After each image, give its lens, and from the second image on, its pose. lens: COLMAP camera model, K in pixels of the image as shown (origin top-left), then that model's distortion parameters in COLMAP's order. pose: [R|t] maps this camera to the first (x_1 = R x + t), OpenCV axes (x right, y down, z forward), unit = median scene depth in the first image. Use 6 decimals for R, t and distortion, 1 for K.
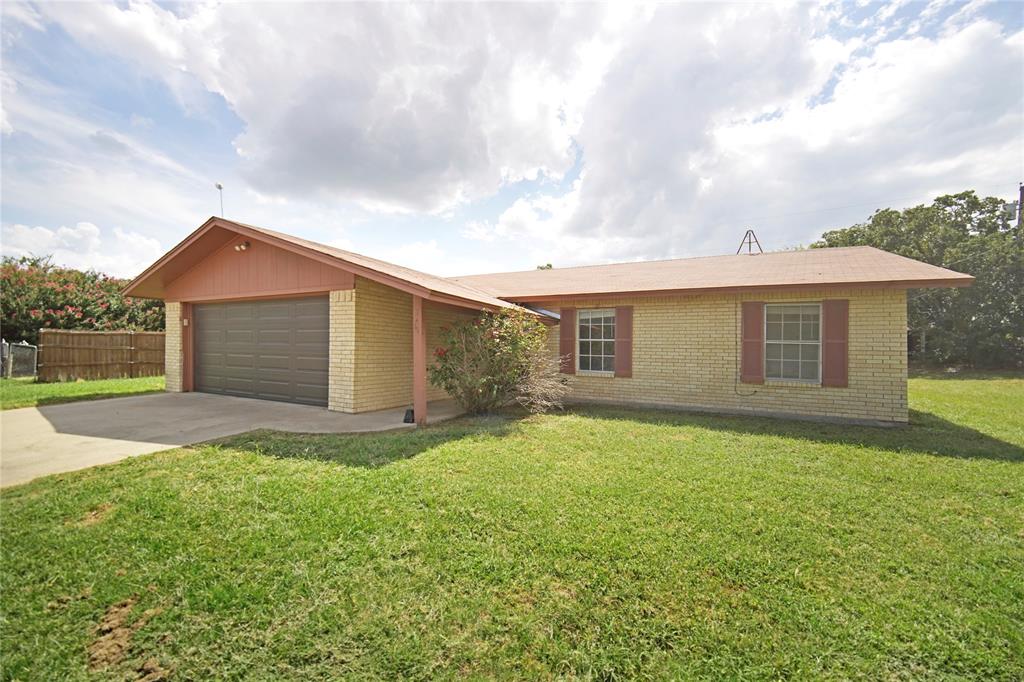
lens RADIAL K [[420.6, 0, 512.4], [0, 420.6, 341.8], [0, 0, 1]] dist [-0.000375, -0.000462]
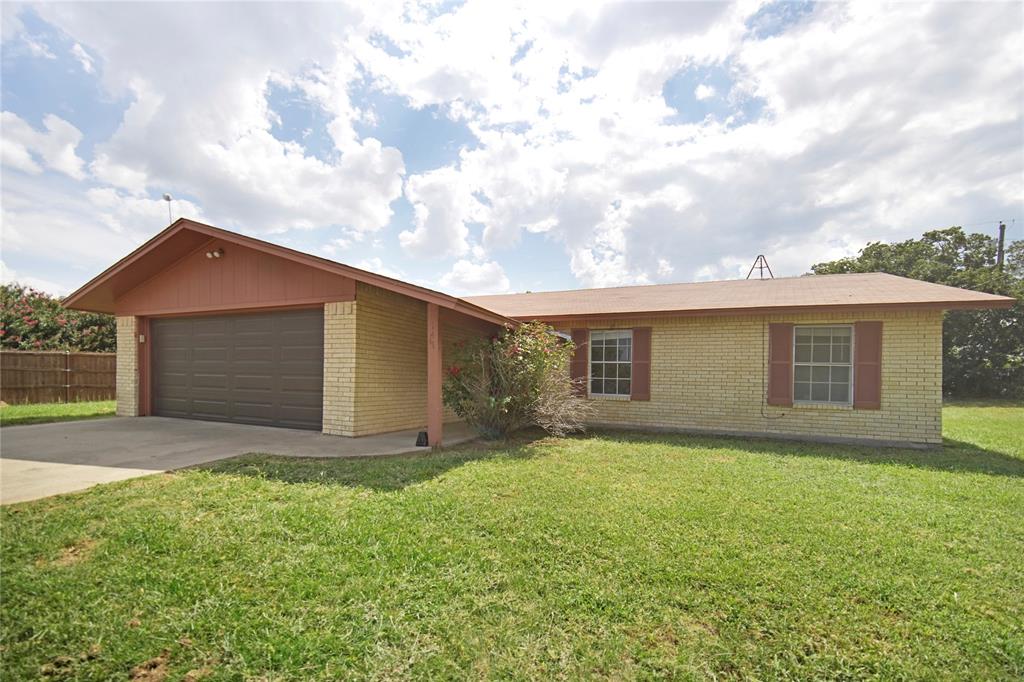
lens RADIAL K [[420.6, 0, 510.4], [0, 420.6, 378.5], [0, 0, 1]] dist [-0.000375, -0.000462]
pose [[0.996002, 0.015183, 0.088031, -0.145238], [-0.016035, 0.999831, 0.008980, 0.035667], [-0.087879, -0.010355, 0.996077, 0.076650]]
